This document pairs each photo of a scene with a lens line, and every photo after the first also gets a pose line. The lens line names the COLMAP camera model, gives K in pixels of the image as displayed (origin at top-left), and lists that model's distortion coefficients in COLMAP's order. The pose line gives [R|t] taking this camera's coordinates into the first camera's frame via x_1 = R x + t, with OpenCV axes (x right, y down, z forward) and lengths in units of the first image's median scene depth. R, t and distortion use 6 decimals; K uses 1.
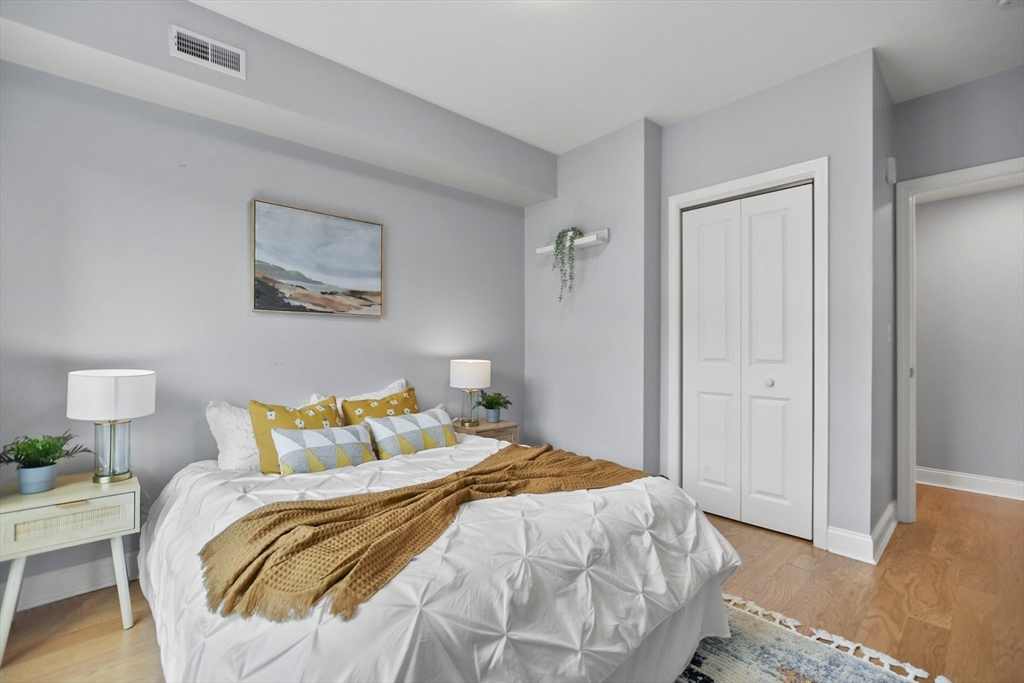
lens RADIAL K [[452.5, 0, 507.3], [0, 452.5, 342.8], [0, 0, 1]] dist [-0.014588, 0.004980]
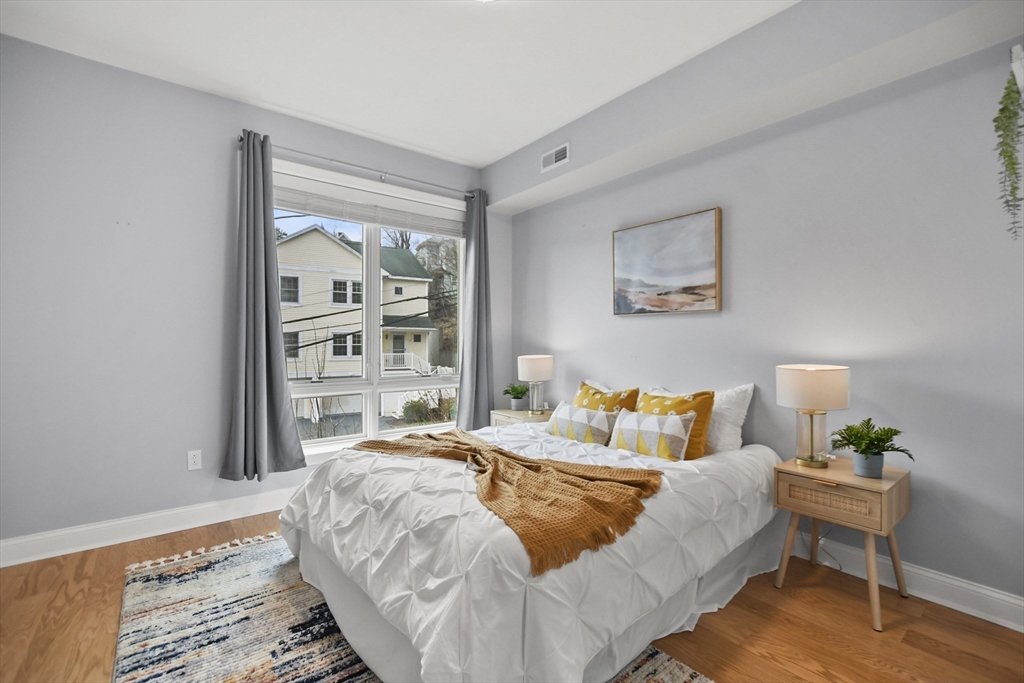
lens RADIAL K [[452.5, 0, 507.3], [0, 452.5, 342.8], [0, 0, 1]] dist [-0.014588, 0.004980]
pose [[-0.086753, -0.003036, -0.996225, 0.709939], [-0.006658, 0.999975, -0.002468, 0.011342], [0.996208, 0.006419, -0.086771, 0.733726]]
